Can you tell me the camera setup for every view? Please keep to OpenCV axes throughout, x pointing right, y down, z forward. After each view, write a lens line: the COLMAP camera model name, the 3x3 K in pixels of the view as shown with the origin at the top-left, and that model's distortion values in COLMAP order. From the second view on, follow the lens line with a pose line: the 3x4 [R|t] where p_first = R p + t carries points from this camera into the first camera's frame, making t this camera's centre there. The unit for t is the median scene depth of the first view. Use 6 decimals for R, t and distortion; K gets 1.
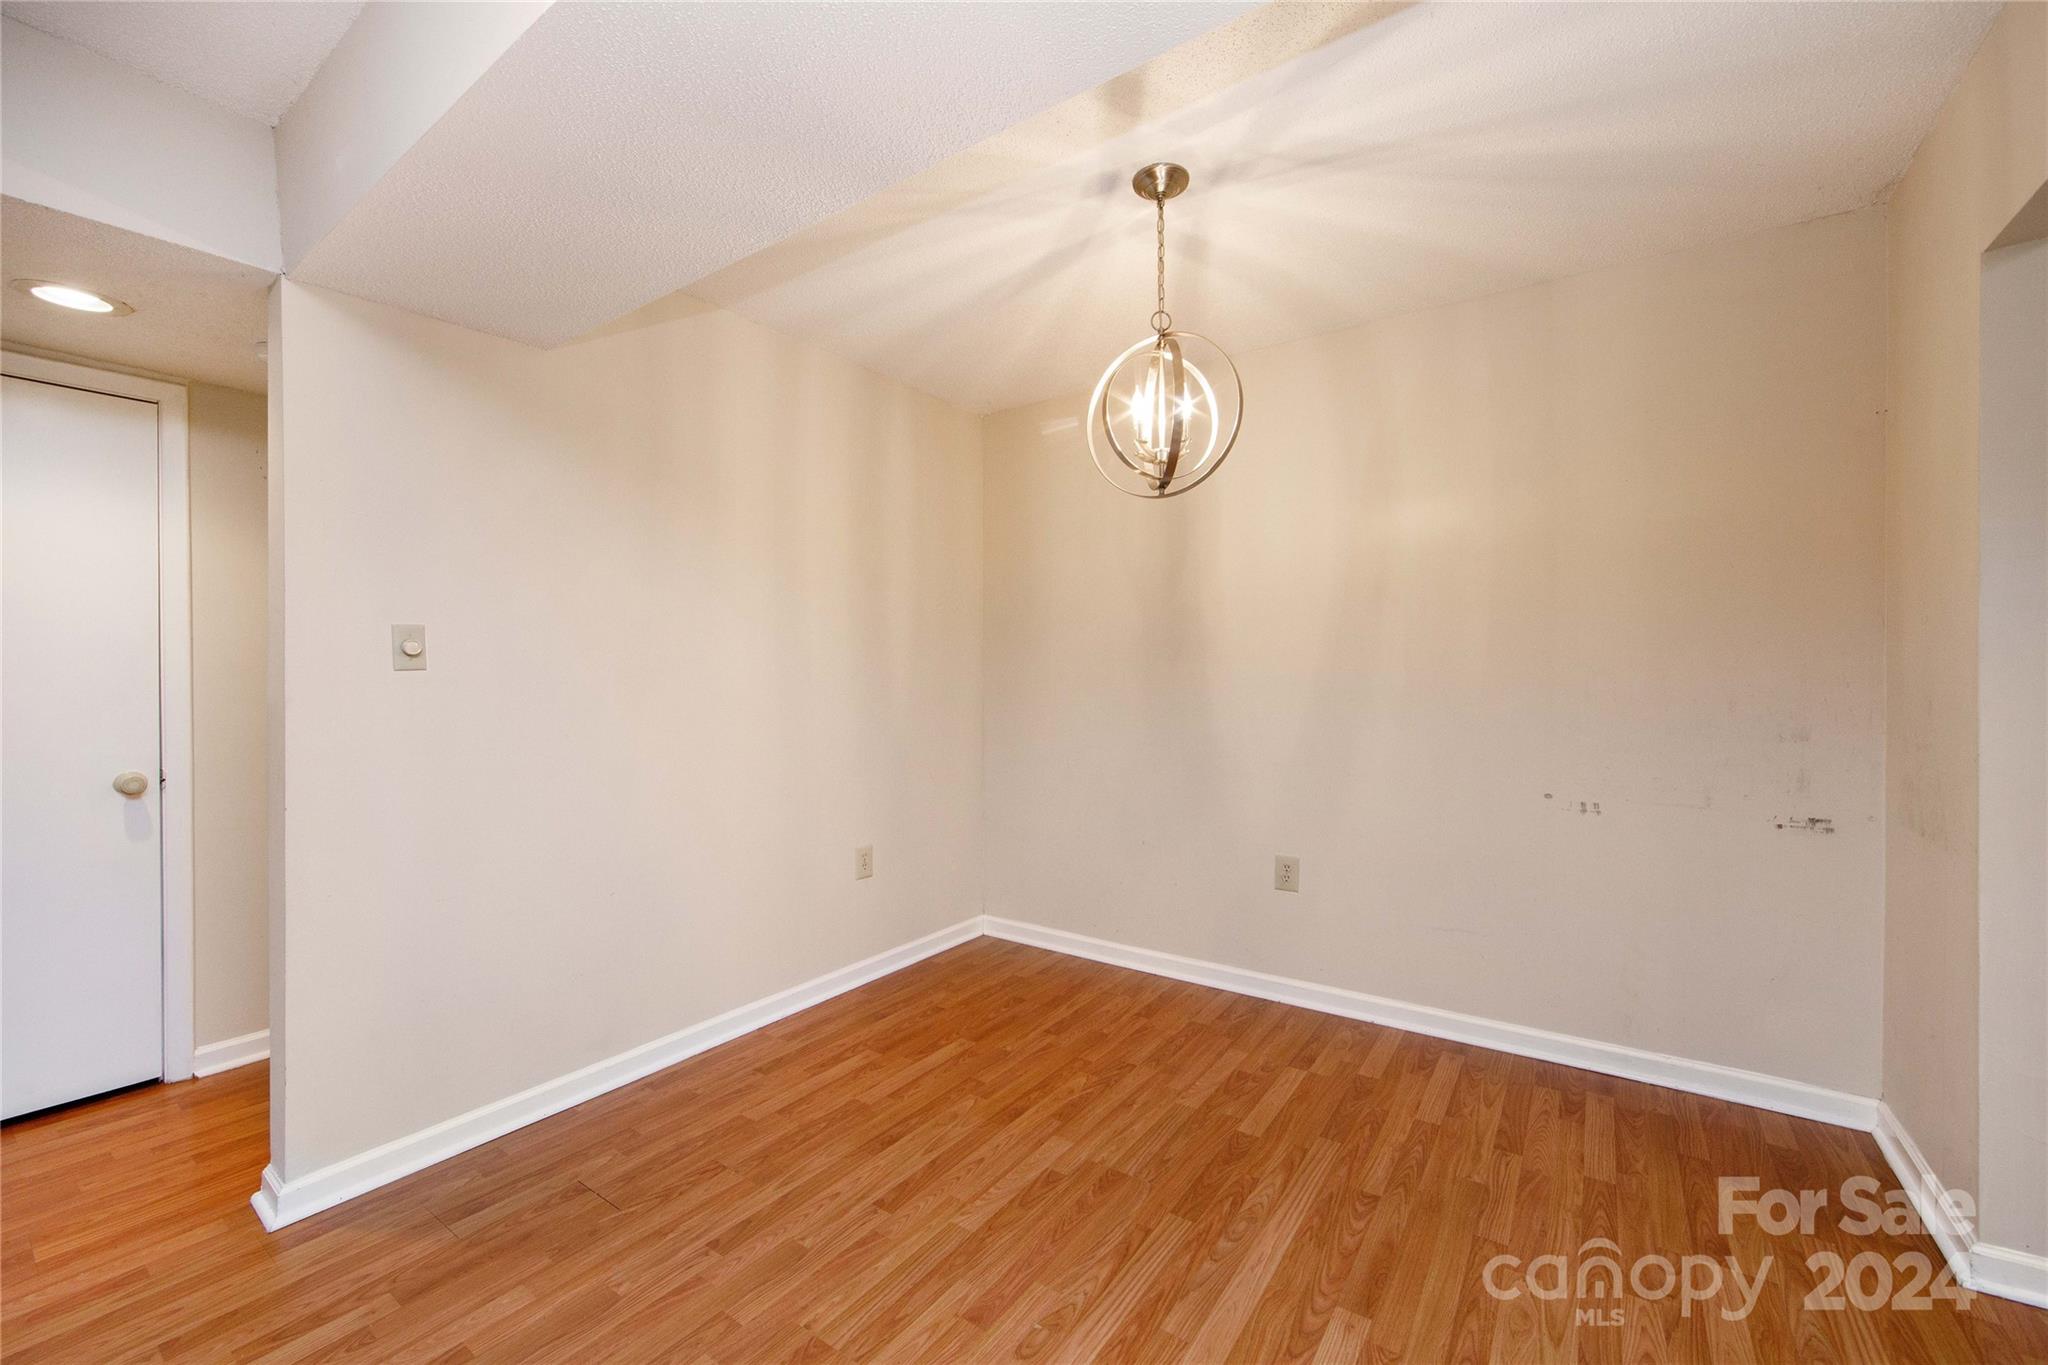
lens RADIAL K [[821.3, 0, 1037.2], [0, 821.3, 684.8], [0, 0, 1]] dist [-0.015382, 0.000983]
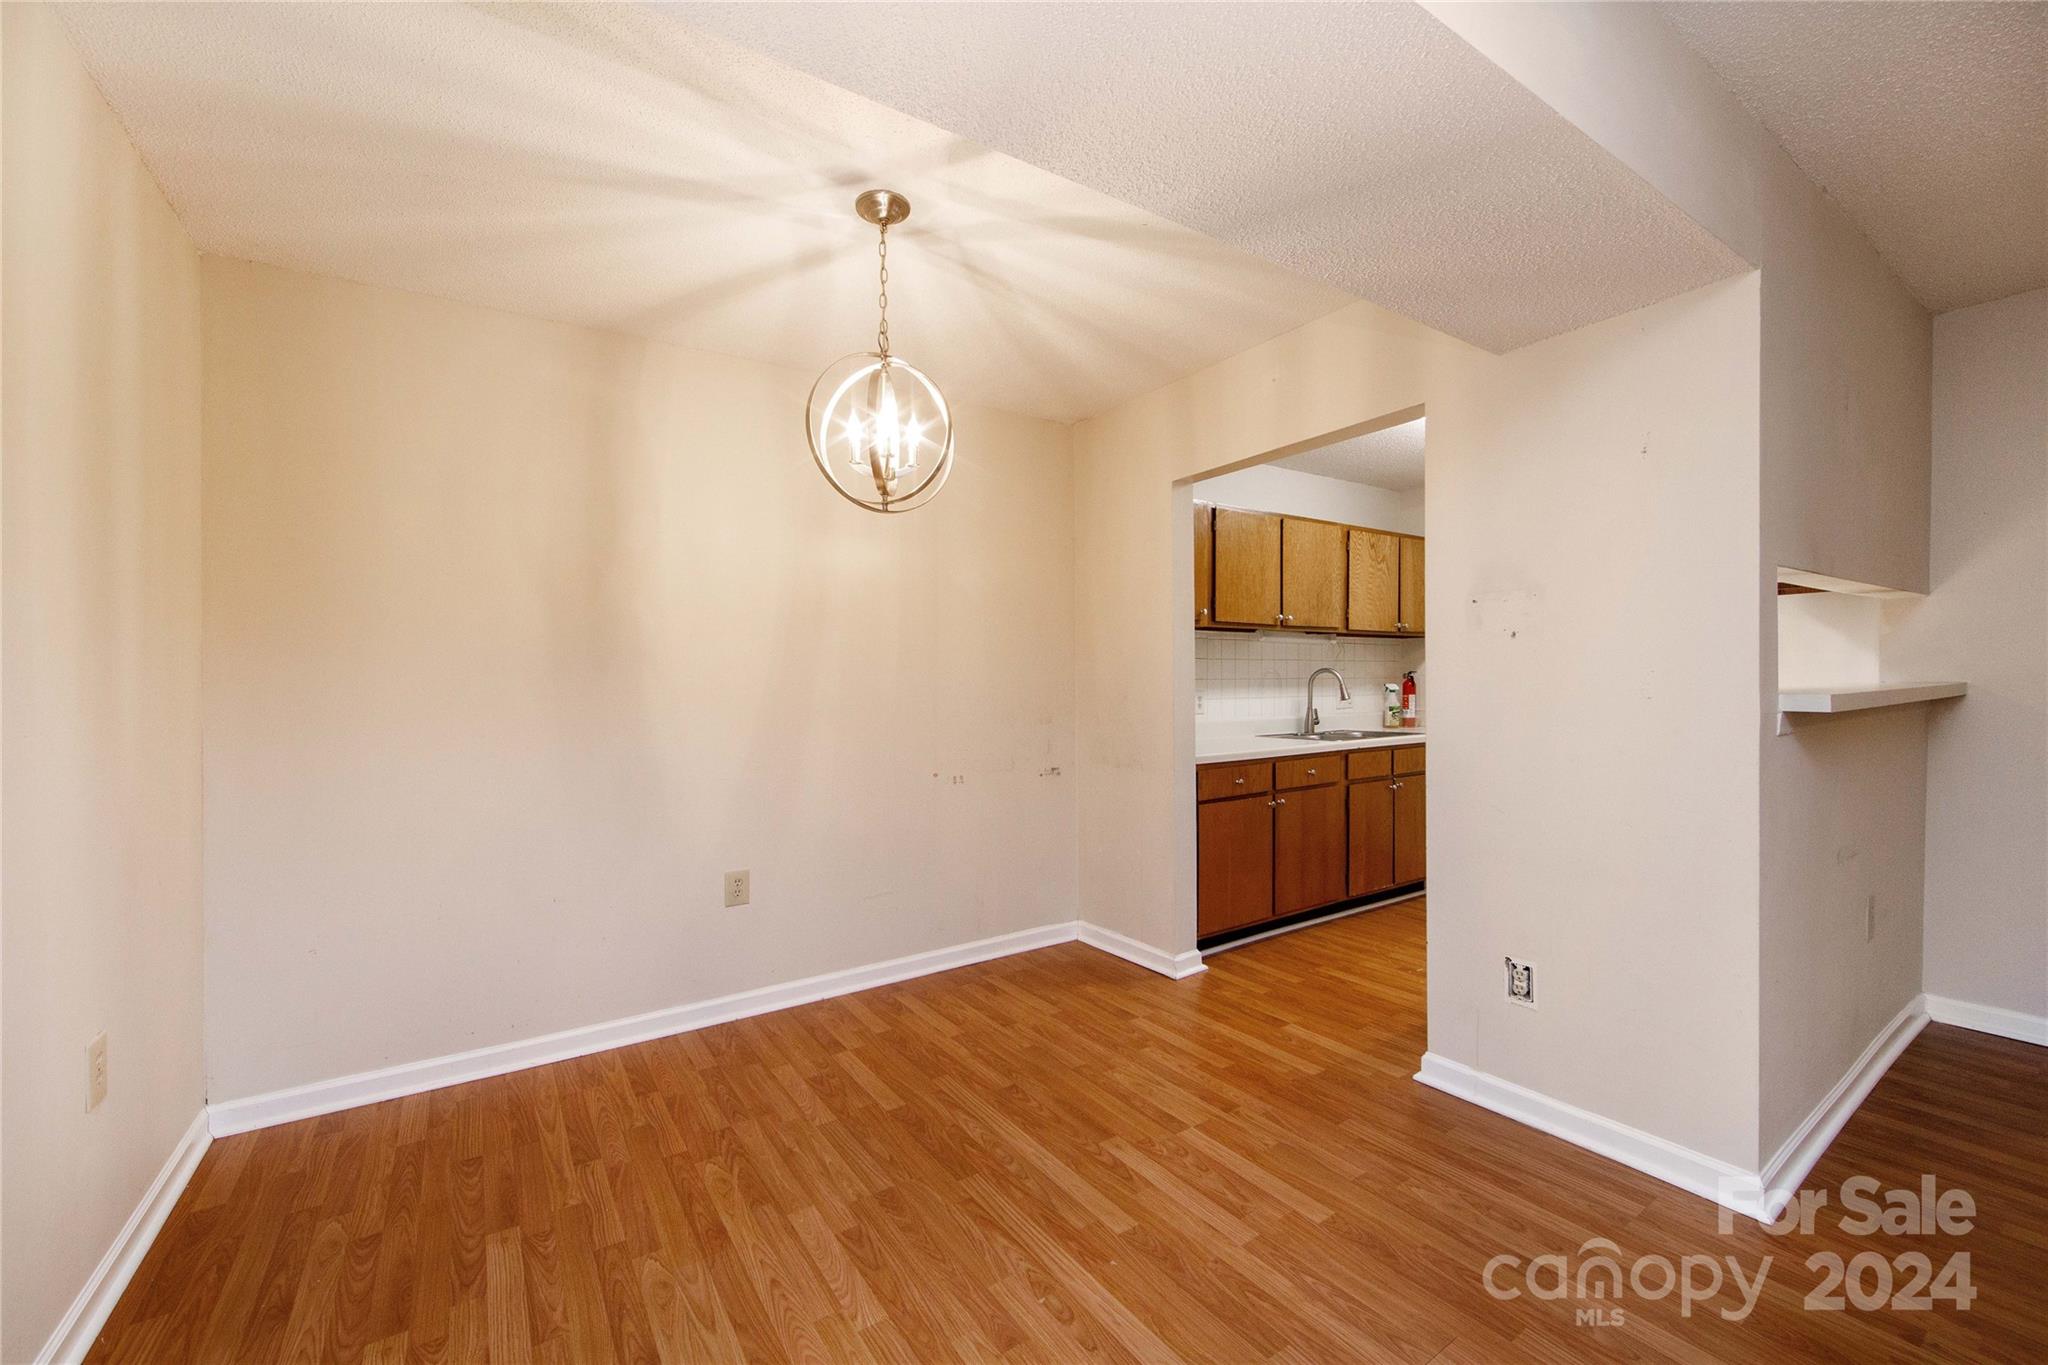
lens RADIAL K [[821.3, 0, 1029.6], [0, 821.3, 695.4], [0, 0, 1]] dist [-0.015382, 0.000983]
pose [[0.360297, -0.021806, 0.932583, -0.716061], [0.021934, 0.999648, 0.014900, -0.016041], [-0.932580, 0.015087, 0.360649, 0.447656]]
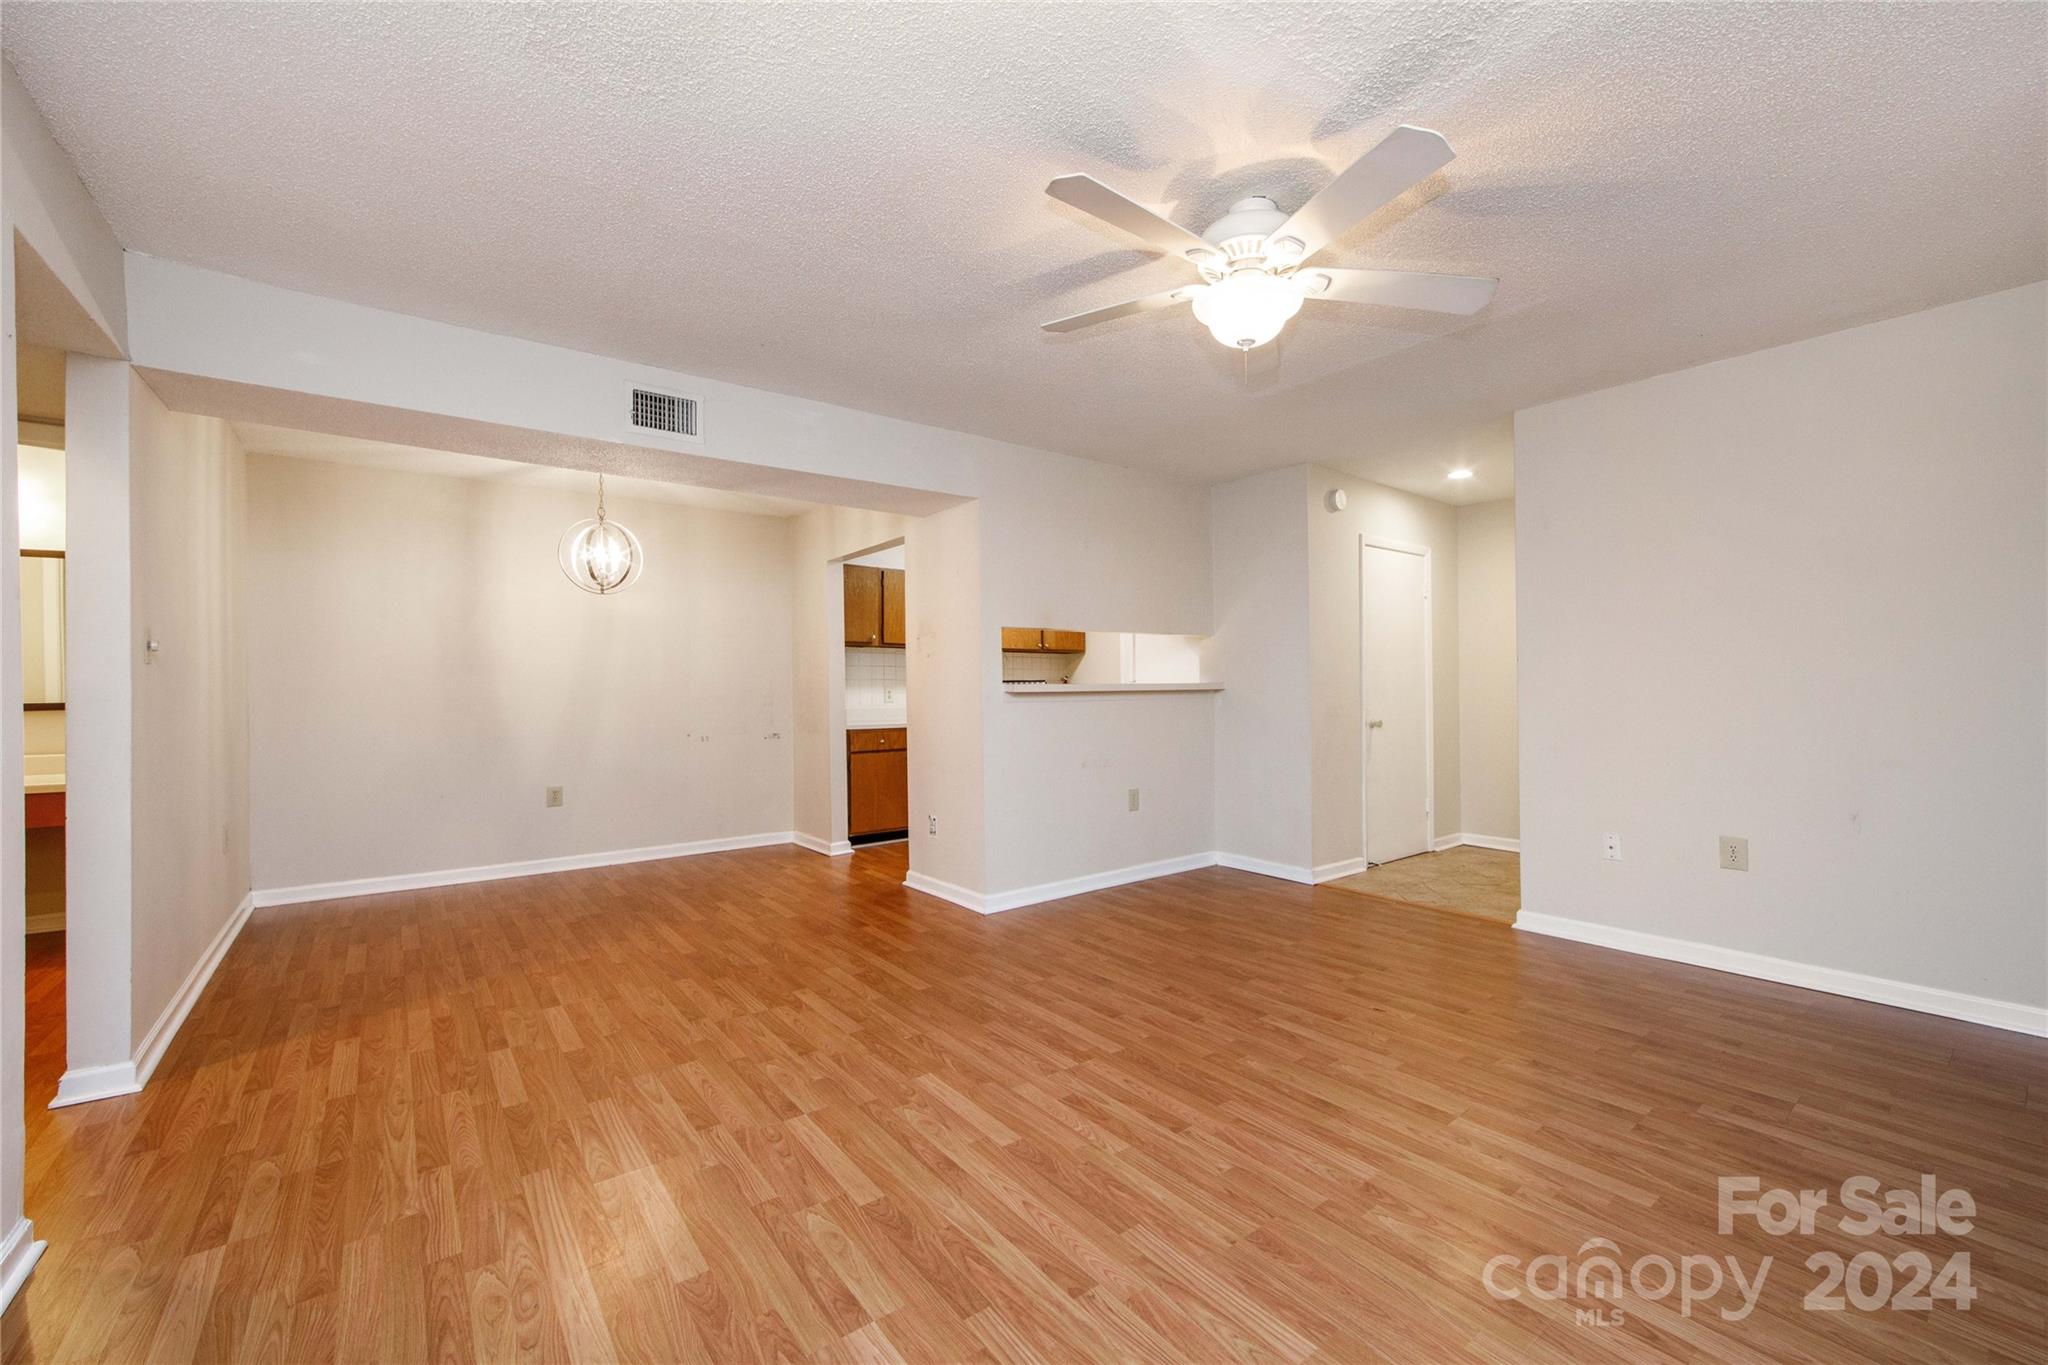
lens RADIAL K [[821.3, 0, 1019.3], [0, 821.3, 698.8], [0, 0, 1]] dist [-0.015382, 0.000983]
pose [[0.309953, -0.011730, 0.950680, -1.488960], [0.018464, 0.999810, 0.006316, 0.046292], [-0.950573, 0.015596, 0.310110, -0.665846]]
